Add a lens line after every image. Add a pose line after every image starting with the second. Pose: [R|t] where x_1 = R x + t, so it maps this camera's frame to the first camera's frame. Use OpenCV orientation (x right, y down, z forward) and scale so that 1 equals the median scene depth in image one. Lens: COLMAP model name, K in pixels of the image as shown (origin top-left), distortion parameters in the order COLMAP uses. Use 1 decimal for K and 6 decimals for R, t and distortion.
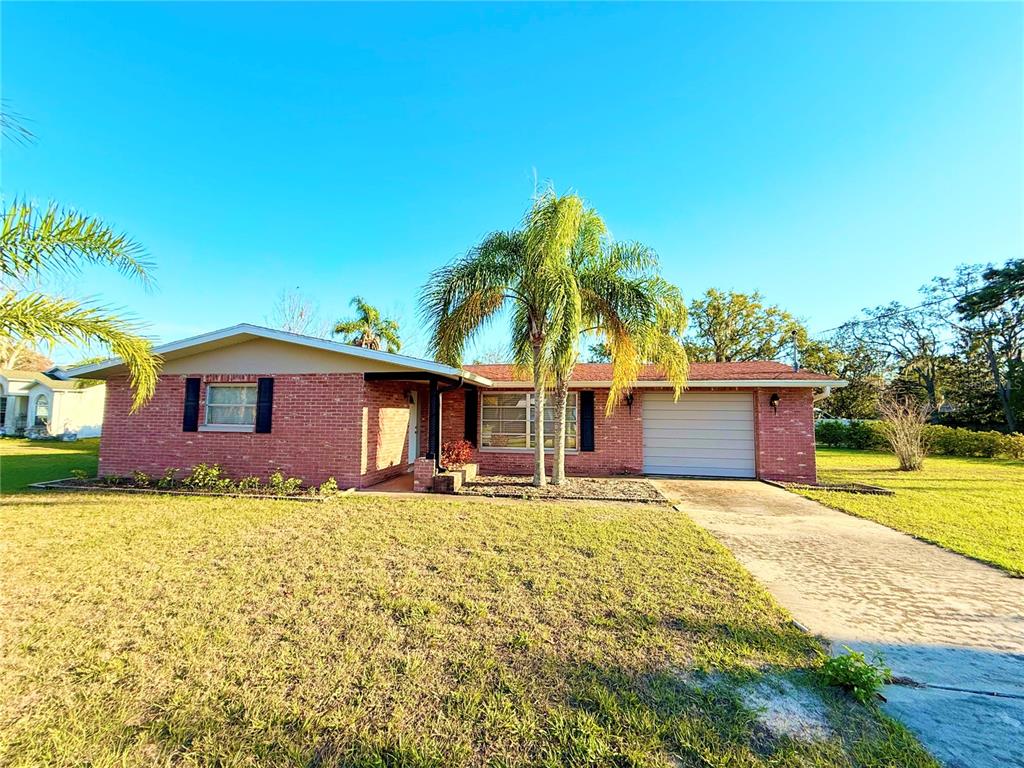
lens RADIAL K [[406.7, 0, 509.7], [0, 406.7, 385.4], [0, 0, 1]] dist [-0.001224, -0.000107]
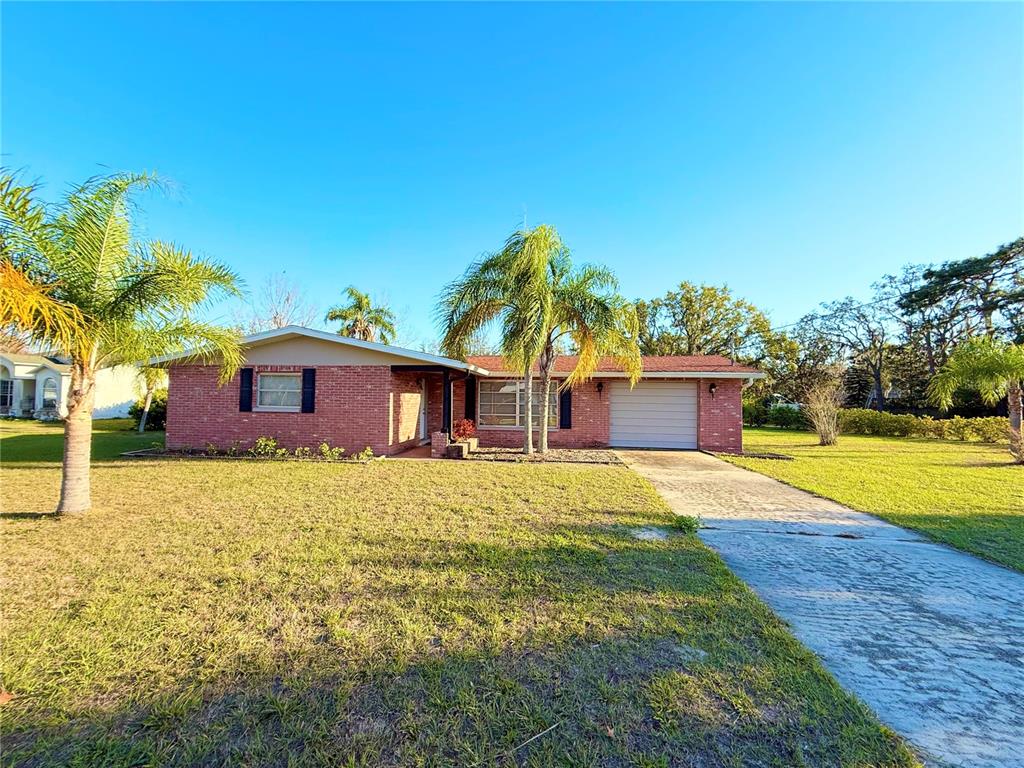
lens RADIAL K [[406.7, 0, 509.7], [0, 406.7, 385.4], [0, 0, 1]] dist [-0.001224, -0.000107]
pose [[0.999026, 0.004778, 0.043868, -0.035064], [-0.006464, 0.999243, 0.038362, -0.016232], [-0.043652, -0.038608, 0.998301, -0.230956]]
